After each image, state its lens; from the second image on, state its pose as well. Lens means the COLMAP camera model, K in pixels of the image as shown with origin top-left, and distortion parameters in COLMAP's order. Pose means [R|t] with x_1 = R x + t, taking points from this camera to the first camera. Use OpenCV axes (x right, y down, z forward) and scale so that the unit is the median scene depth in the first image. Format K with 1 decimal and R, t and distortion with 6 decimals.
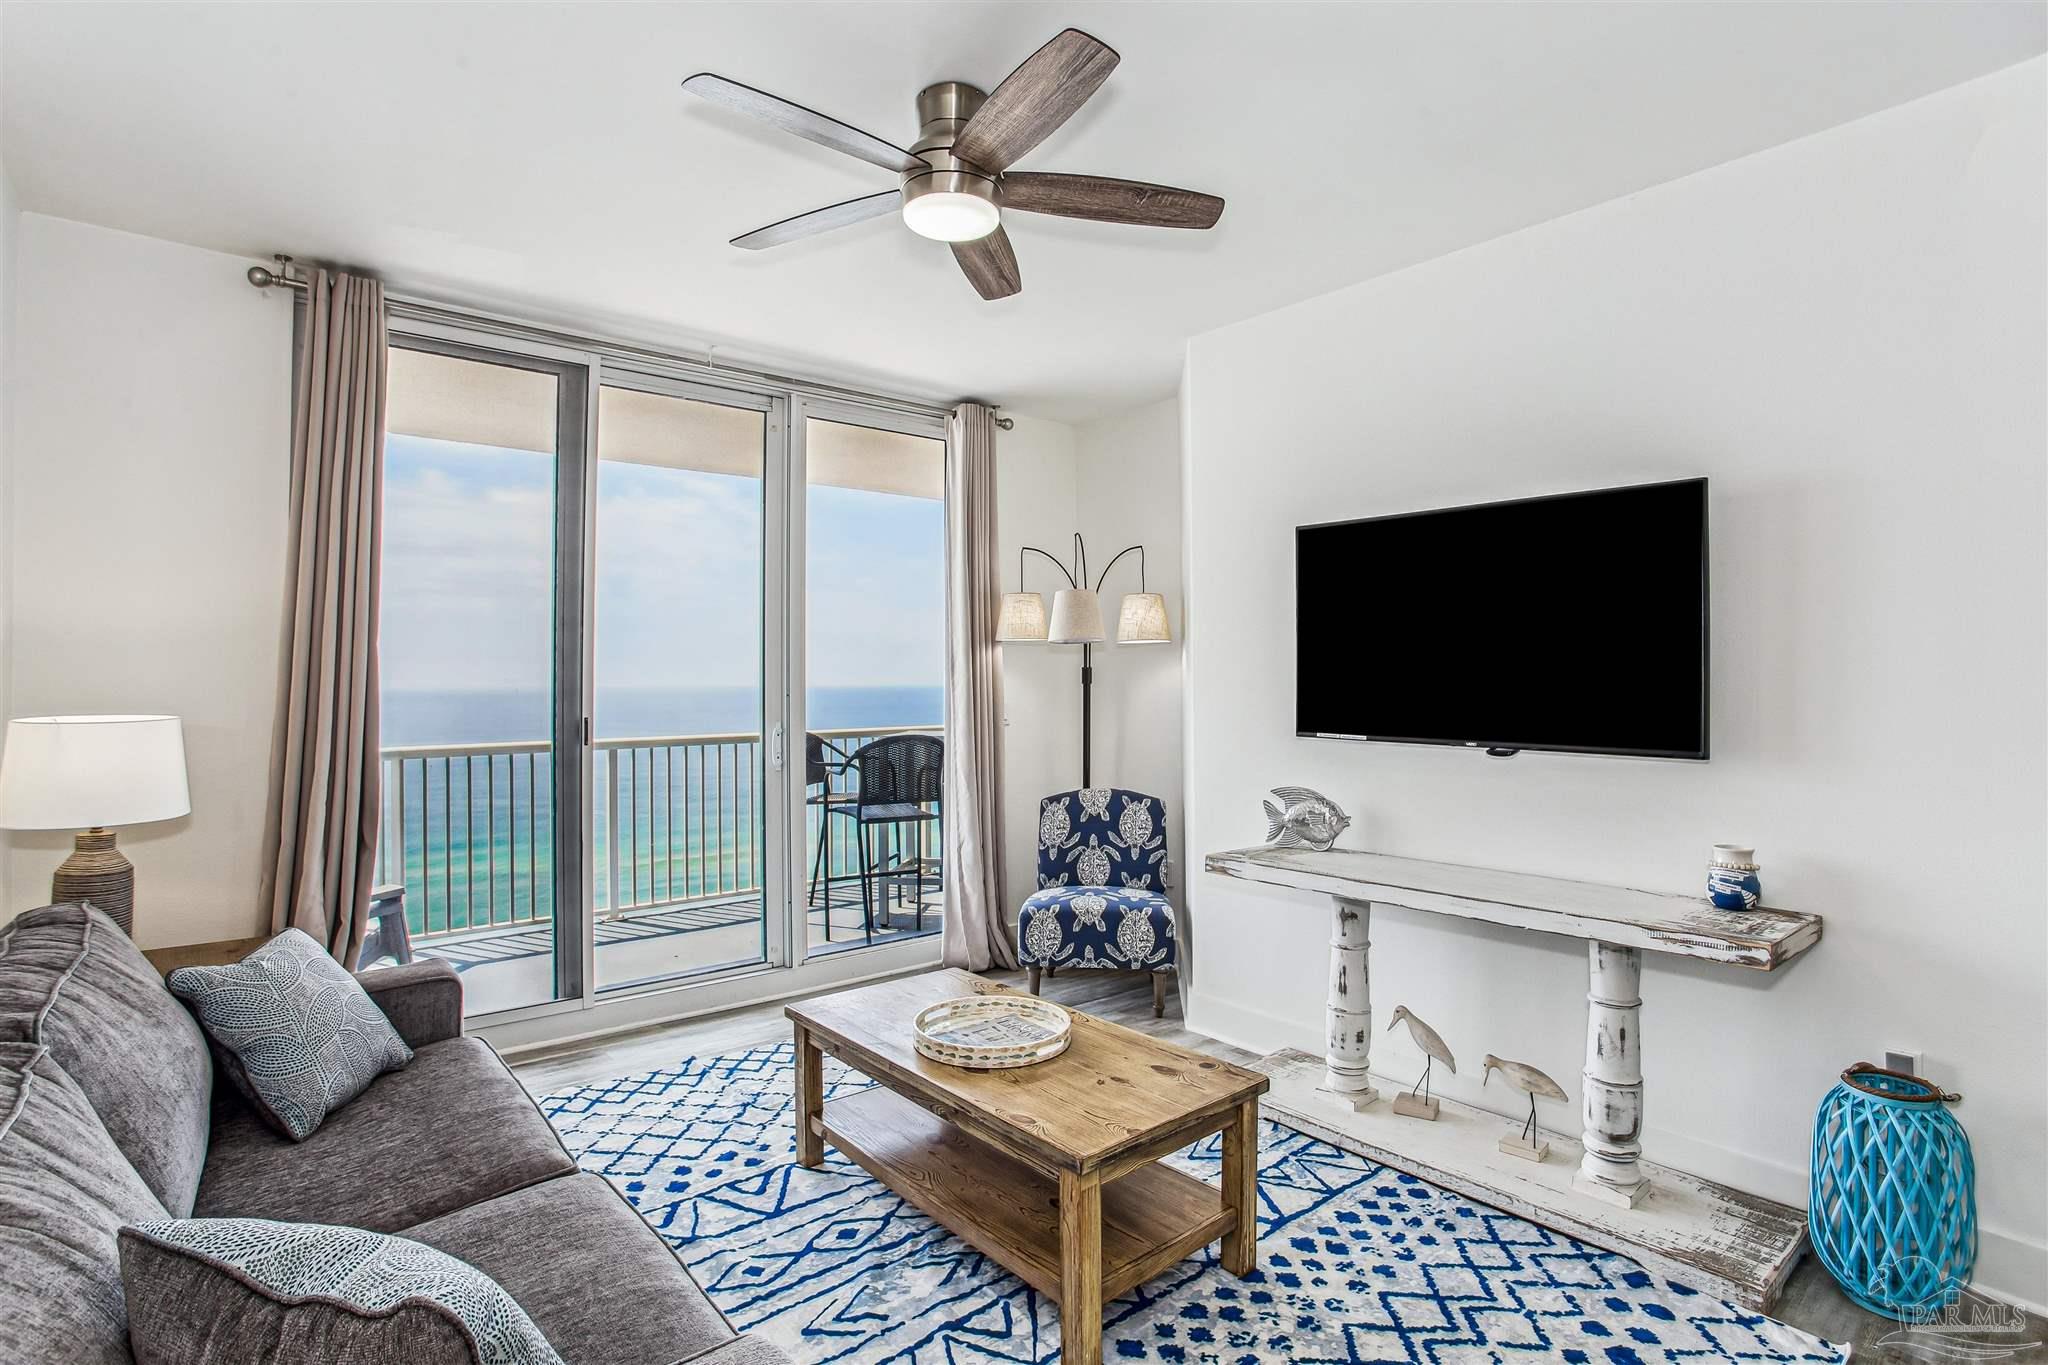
lens RADIAL K [[995.1, 0, 1012.6], [0, 995.1, 653.9], [0, 0, 1]] dist [-0.088554, 0.045049]
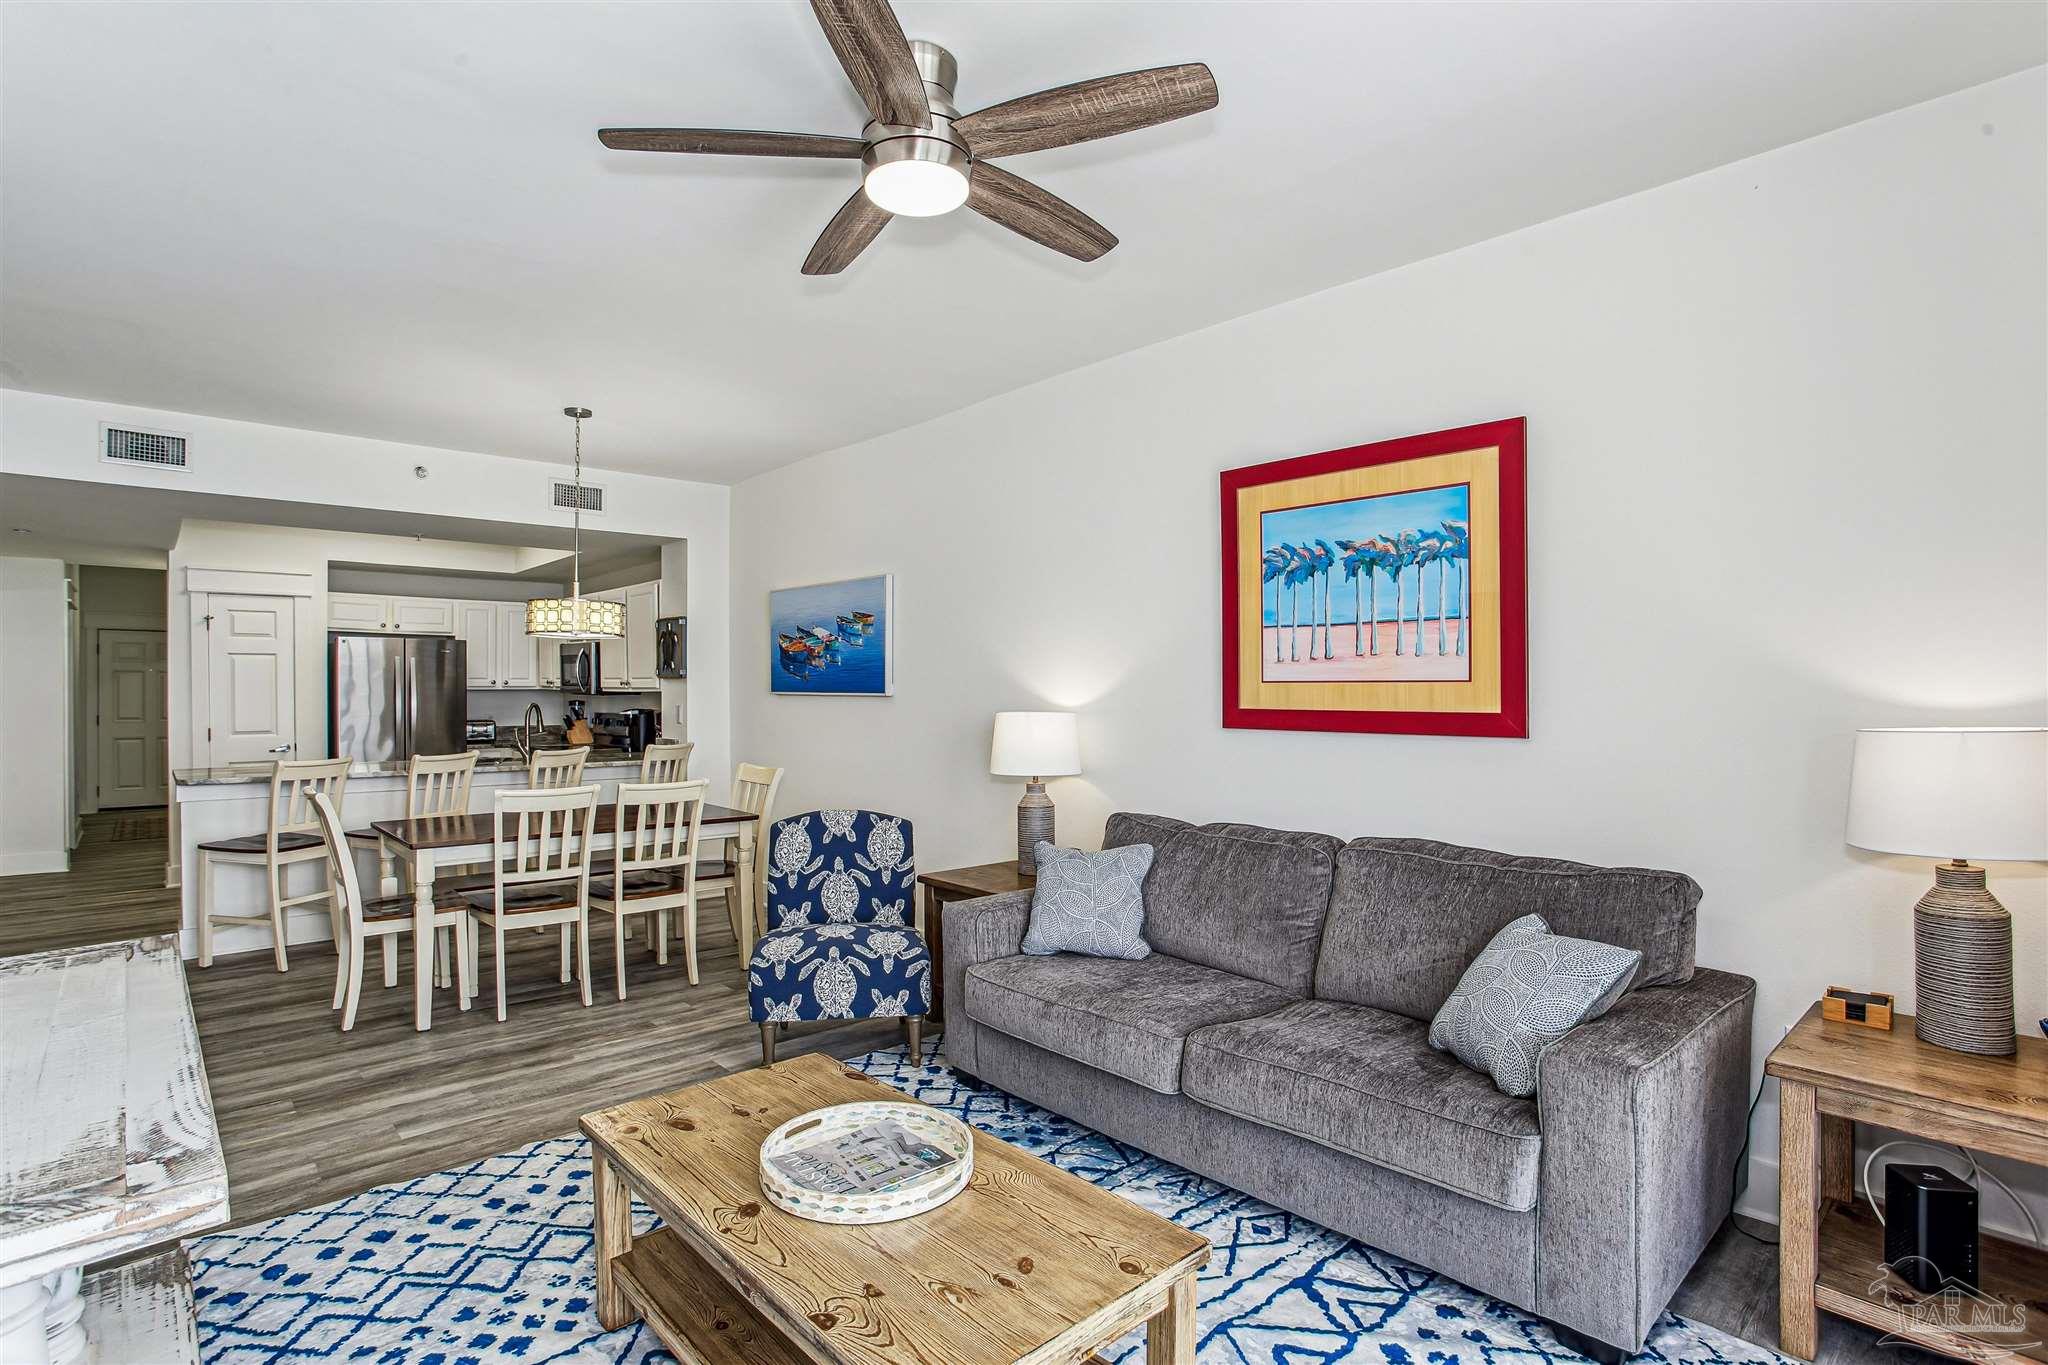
lens RADIAL K [[1006.6, 0, 1012.9], [0, 1006.6, 691.0], [0, 0, 1]] dist [-0.083362, 0.033056]
pose [[-0.998911, 0.005492, -0.046323, -0.077945], [0.006675, 0.999654, -0.025429, 0.039183], [0.046167, -0.025711, -0.998603, 1.406451]]
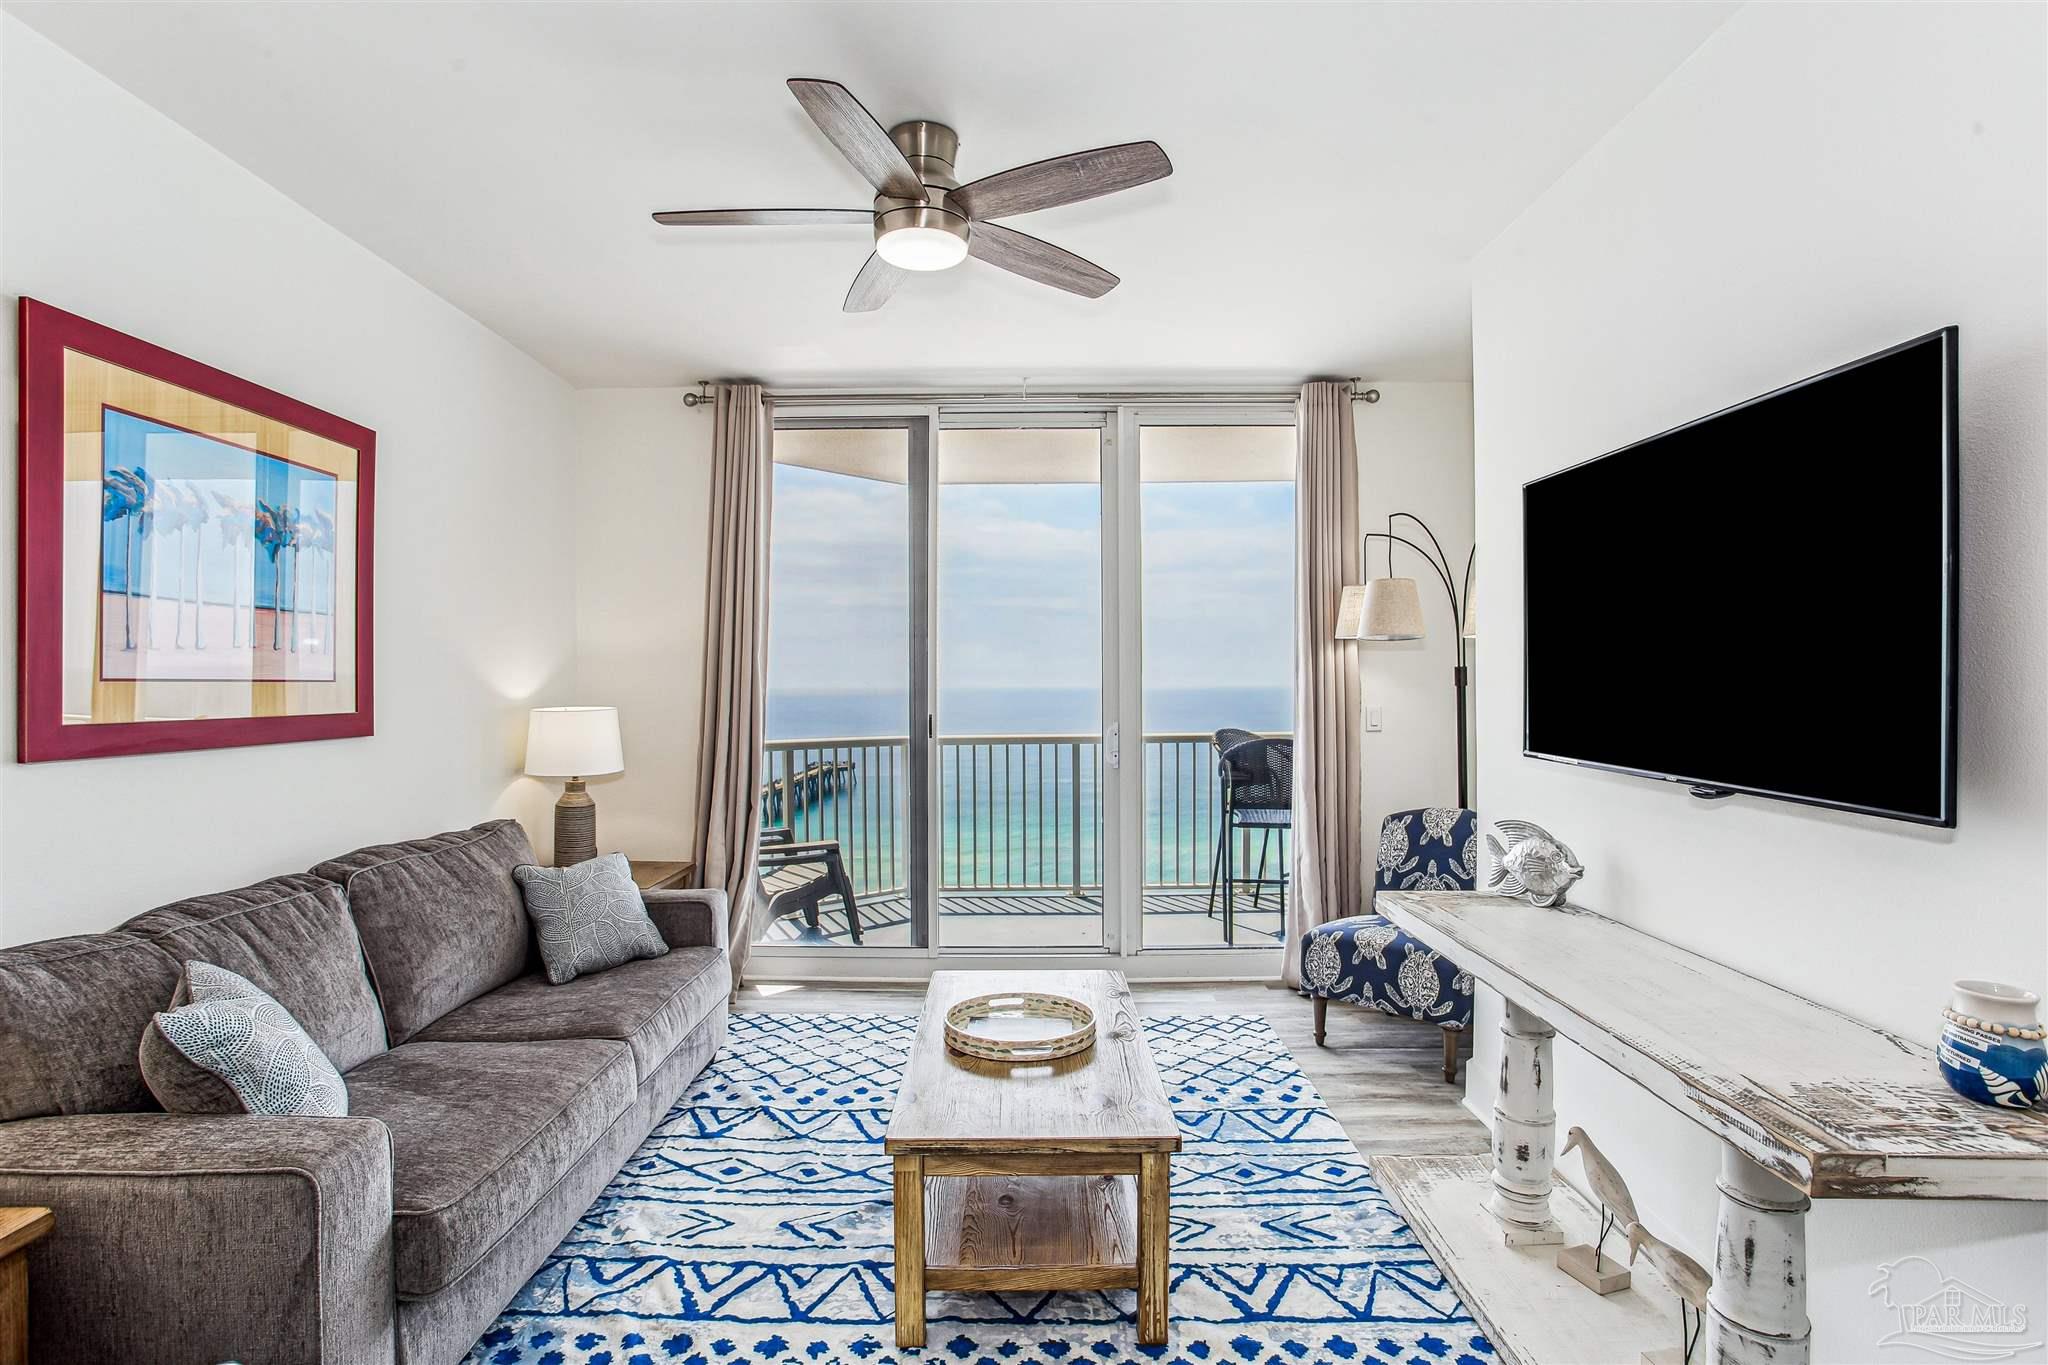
lens RADIAL K [[997.9, 0, 1028.4], [0, 997.9, 682.9], [0, 0, 1]] dist [-0.075152, 0.030050]
pose [[0.771688, 0.000754, -0.636001, 0.515136], [0.019009, 0.999525, 0.024250, -0.000152], [0.635717, -0.030804, 0.771307, 0.172826]]
